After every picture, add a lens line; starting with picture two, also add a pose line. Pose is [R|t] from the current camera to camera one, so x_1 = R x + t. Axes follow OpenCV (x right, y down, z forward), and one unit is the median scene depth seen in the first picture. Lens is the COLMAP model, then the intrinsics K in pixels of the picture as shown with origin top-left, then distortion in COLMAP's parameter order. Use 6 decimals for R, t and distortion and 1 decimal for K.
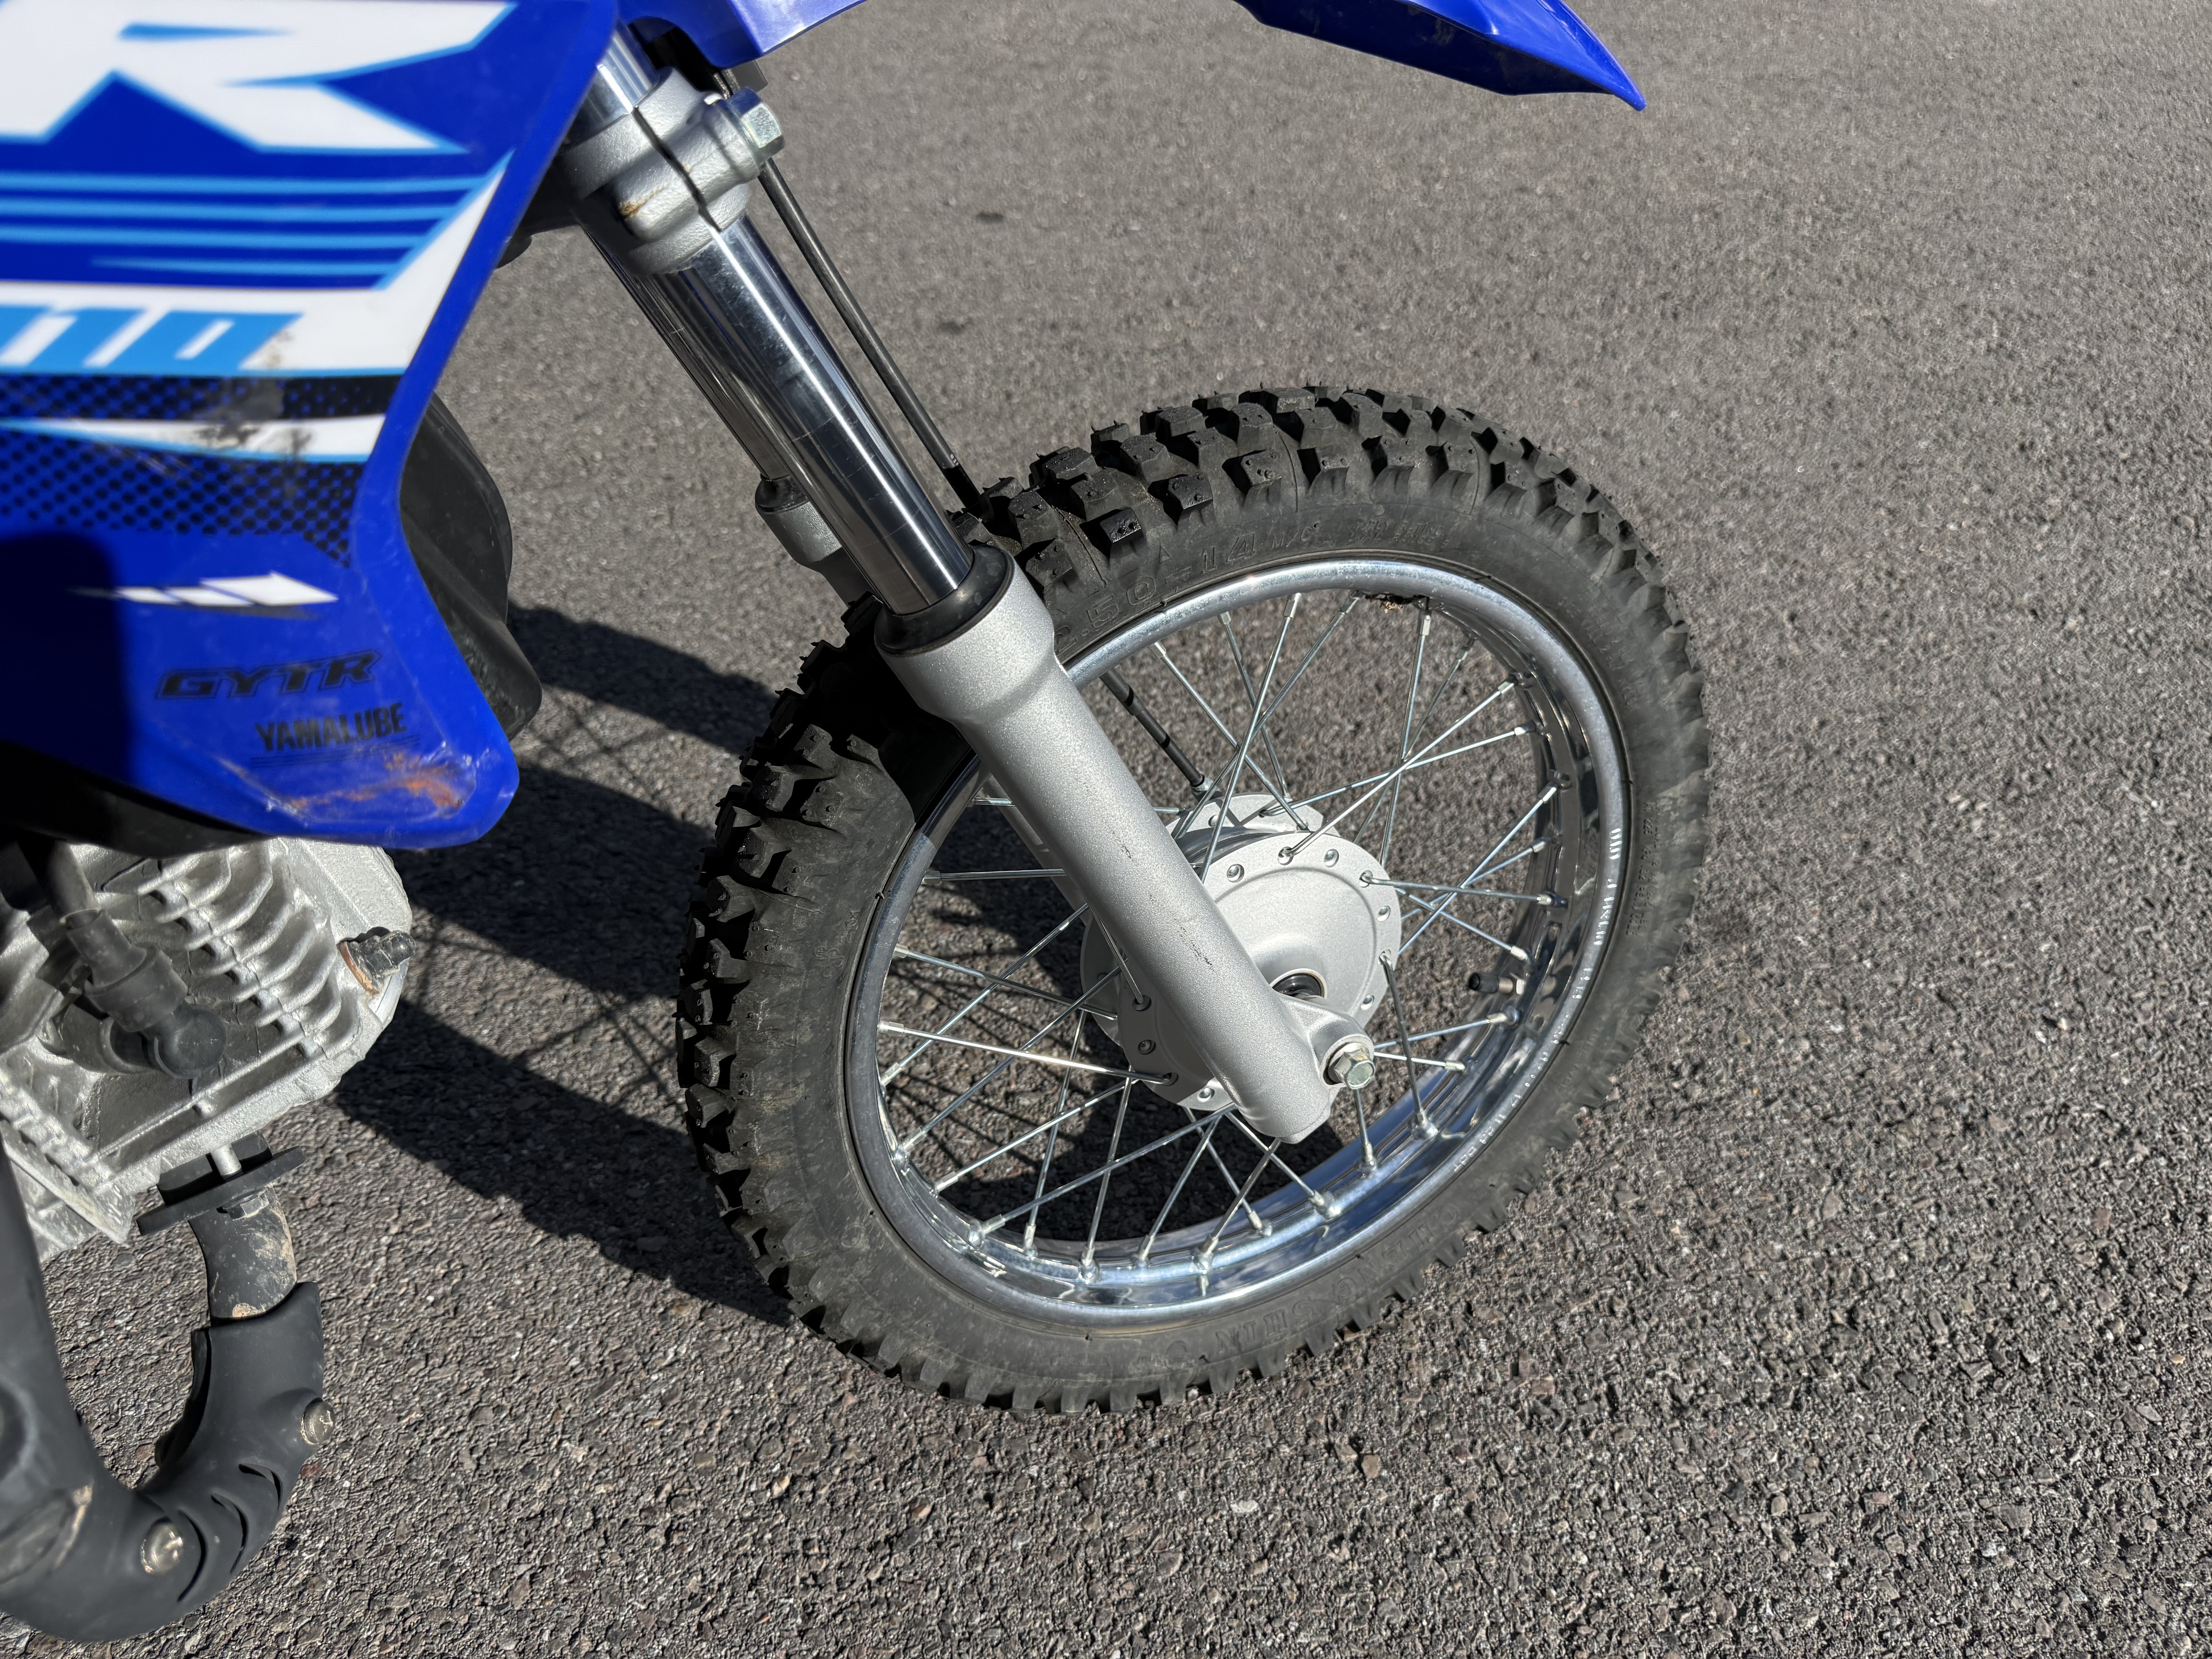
lens RADIAL K [[1582.6, 0, 1120.9], [0, 1582.6, 841.4], [0, 0, 1]] dist [0.019201, -0.036653]
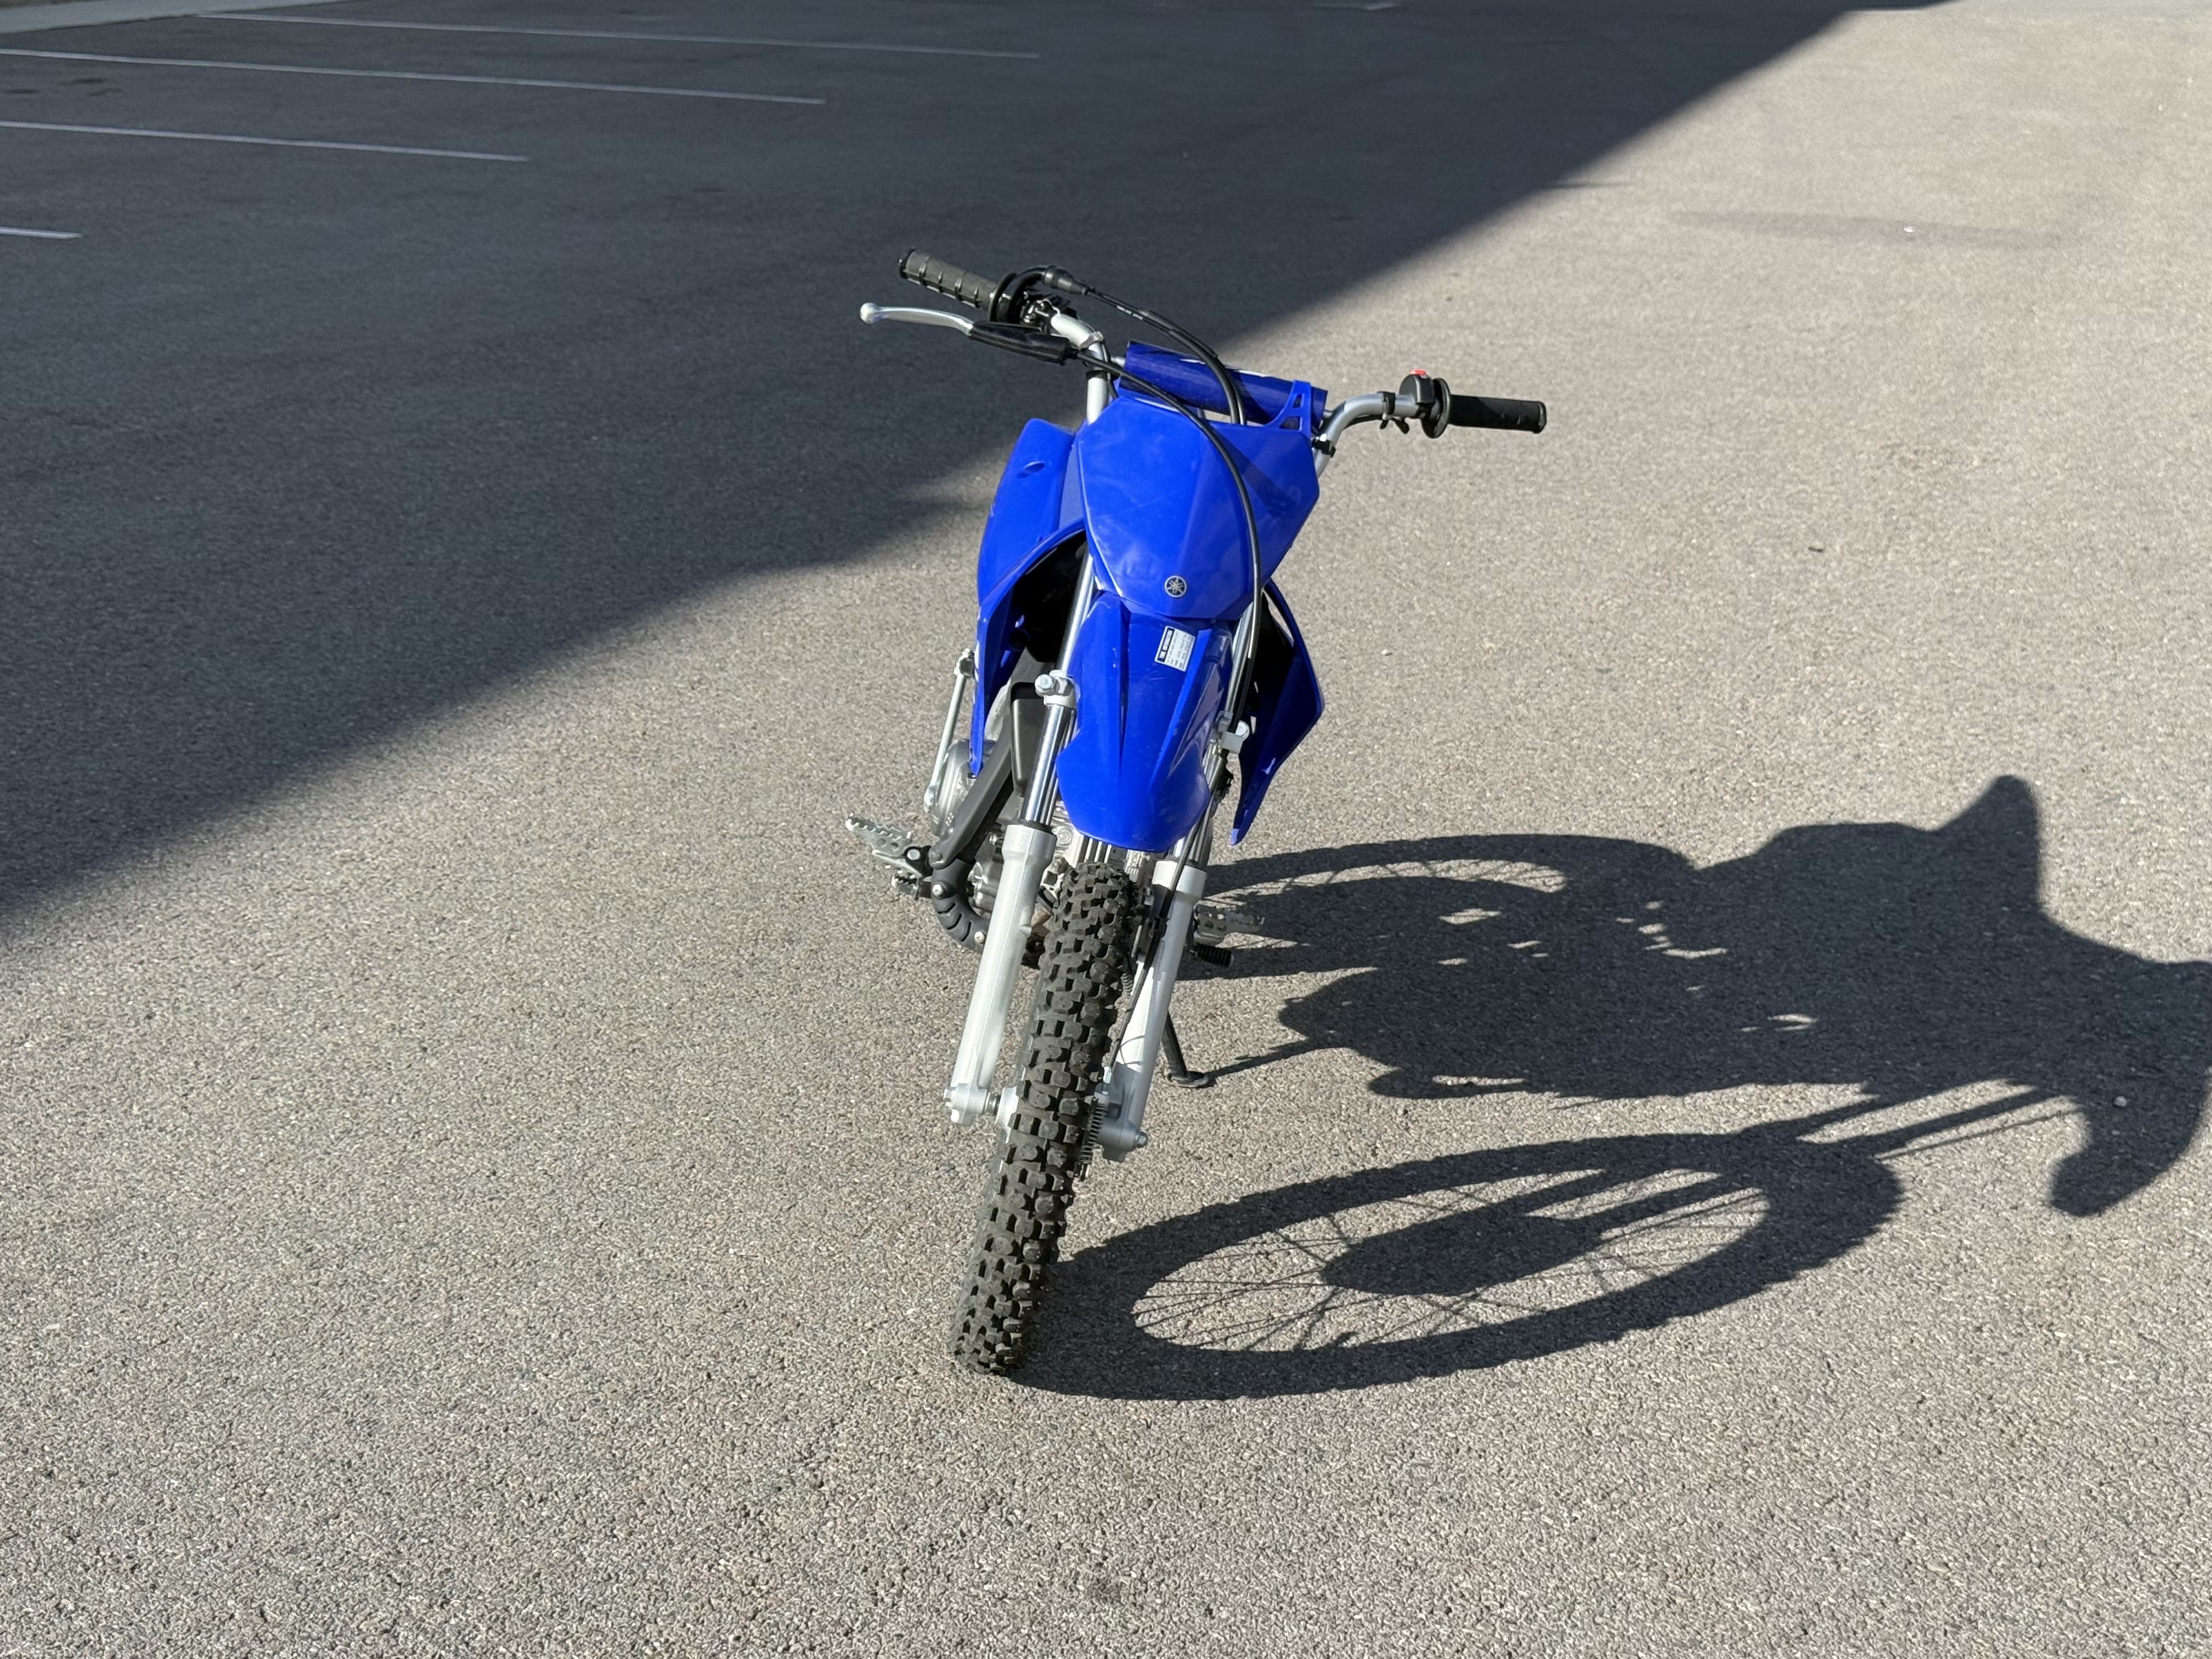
lens RADIAL K [[3150.5, 0, 1103.8], [0, 3150.5, 820.7], [0, 0, 1]] dist [0.116743, 0.000000]
pose [[-0.467221, 0.230806, -0.853483, 3.194075], [-0.619725, 0.603002, 0.502324, -2.104058], [0.630591, 0.763621, -0.138698, 1.192404]]
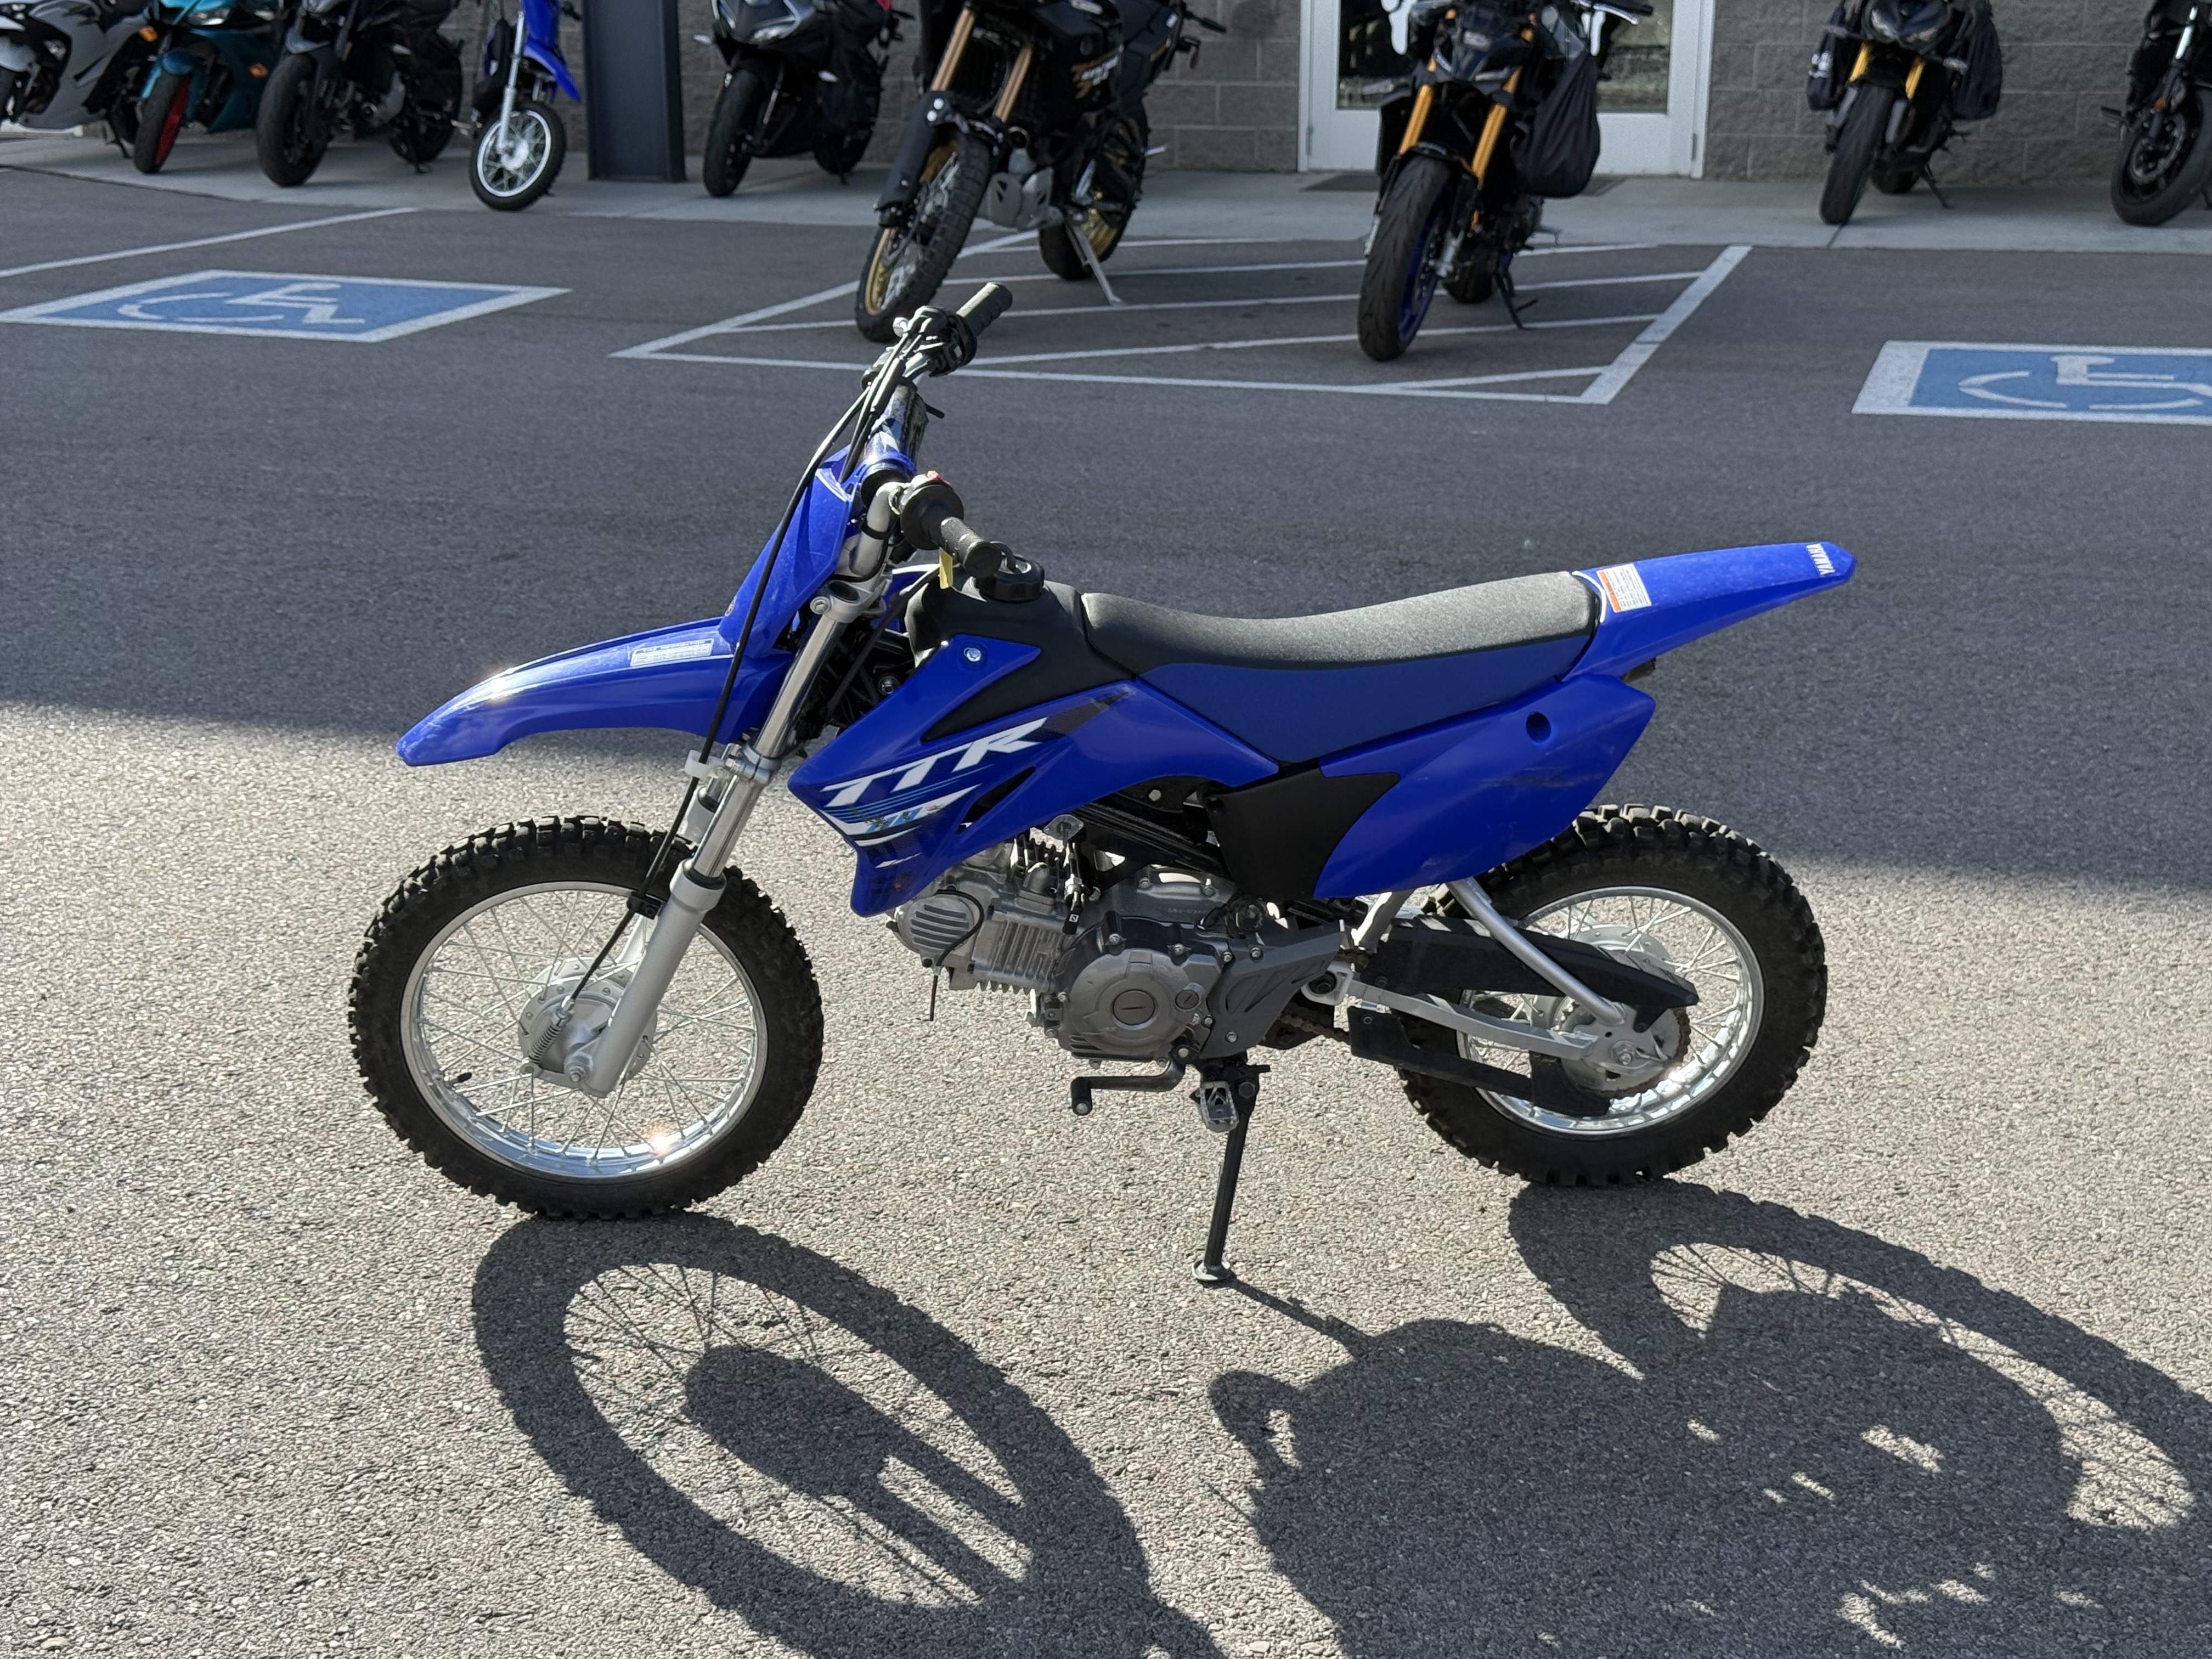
lens RADIAL K [[3150.5, 0, 1126.1], [0, 3150.5, 824.5], [0, 0, 1]] dist [0.116743, 0.000000]
pose [[-0.913678, -0.155006, 0.375721, -2.130810], [0.247655, 0.520666, 0.817052, -3.341064], [-0.322273, 0.839571, -0.437333, 2.279384]]
